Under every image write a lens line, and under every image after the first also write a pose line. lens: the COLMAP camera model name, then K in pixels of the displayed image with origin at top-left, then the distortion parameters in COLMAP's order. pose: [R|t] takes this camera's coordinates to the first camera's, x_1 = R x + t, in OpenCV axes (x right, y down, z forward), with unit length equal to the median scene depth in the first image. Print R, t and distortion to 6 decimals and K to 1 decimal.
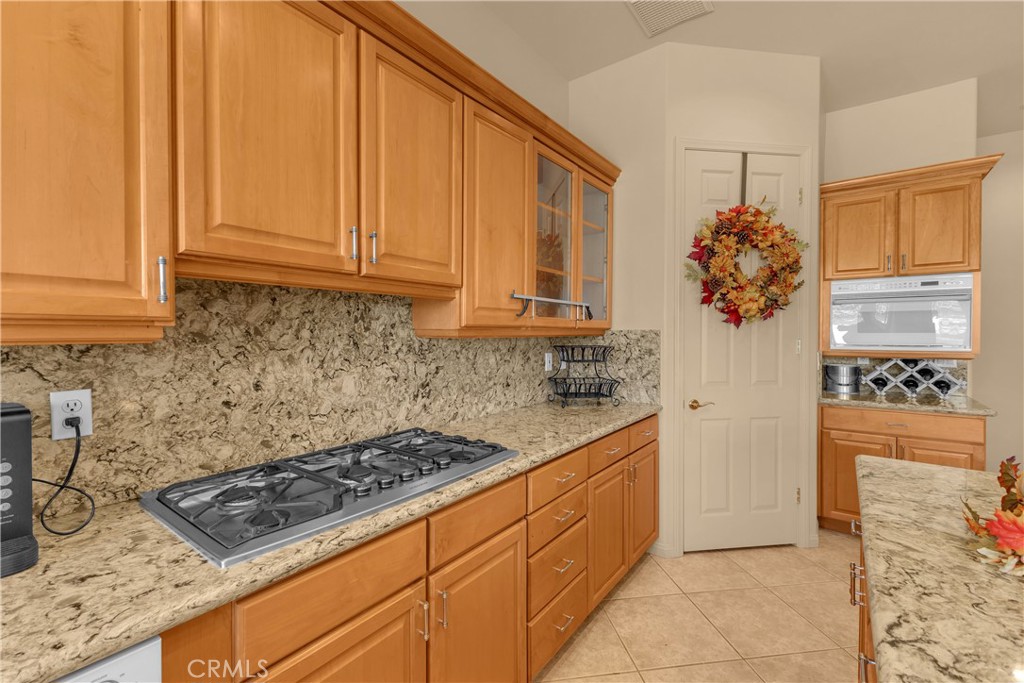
lens RADIAL K [[439.5, 0, 513.4], [0, 439.5, 339.5], [0, 0, 1]] dist [0.007808, -0.001336]
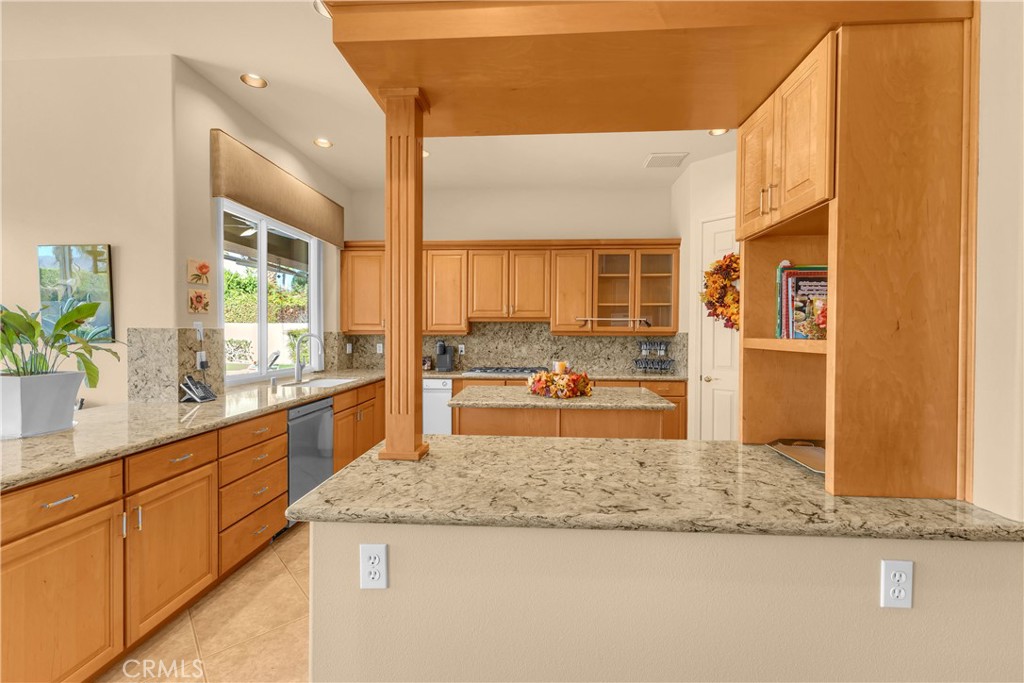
lens RADIAL K [[439.5, 0, 509.8], [0, 439.5, 340.3], [0, 0, 1]] dist [0.007808, -0.001336]
pose [[0.543187, 0.016832, -0.839443, 1.933704], [-0.018227, 0.999800, 0.008253, 0.007928], [0.839414, 0.010817, 0.543385, -0.689863]]
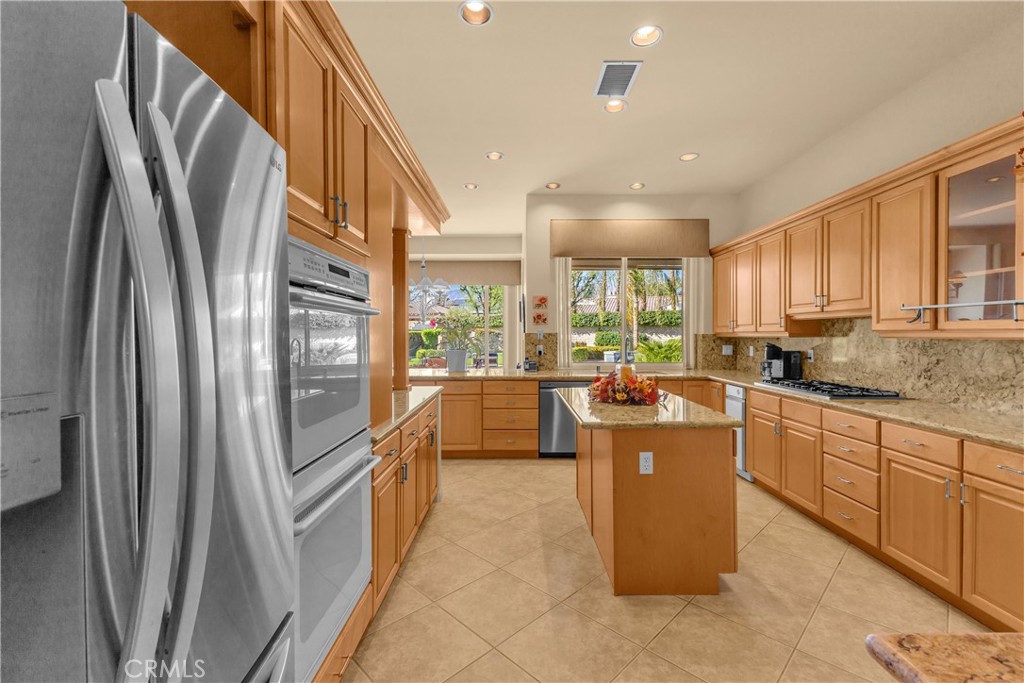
lens RADIAL K [[439.5, 0, 510.8], [0, 439.5, 338.0], [0, 0, 1]] dist [0.007808, -0.001336]
pose [[-0.806159, 0.007077, -0.591656, 1.874033], [-0.007250, 0.999735, 0.021836, -0.028376], [0.591654, 0.021893, -0.805895, 1.425598]]
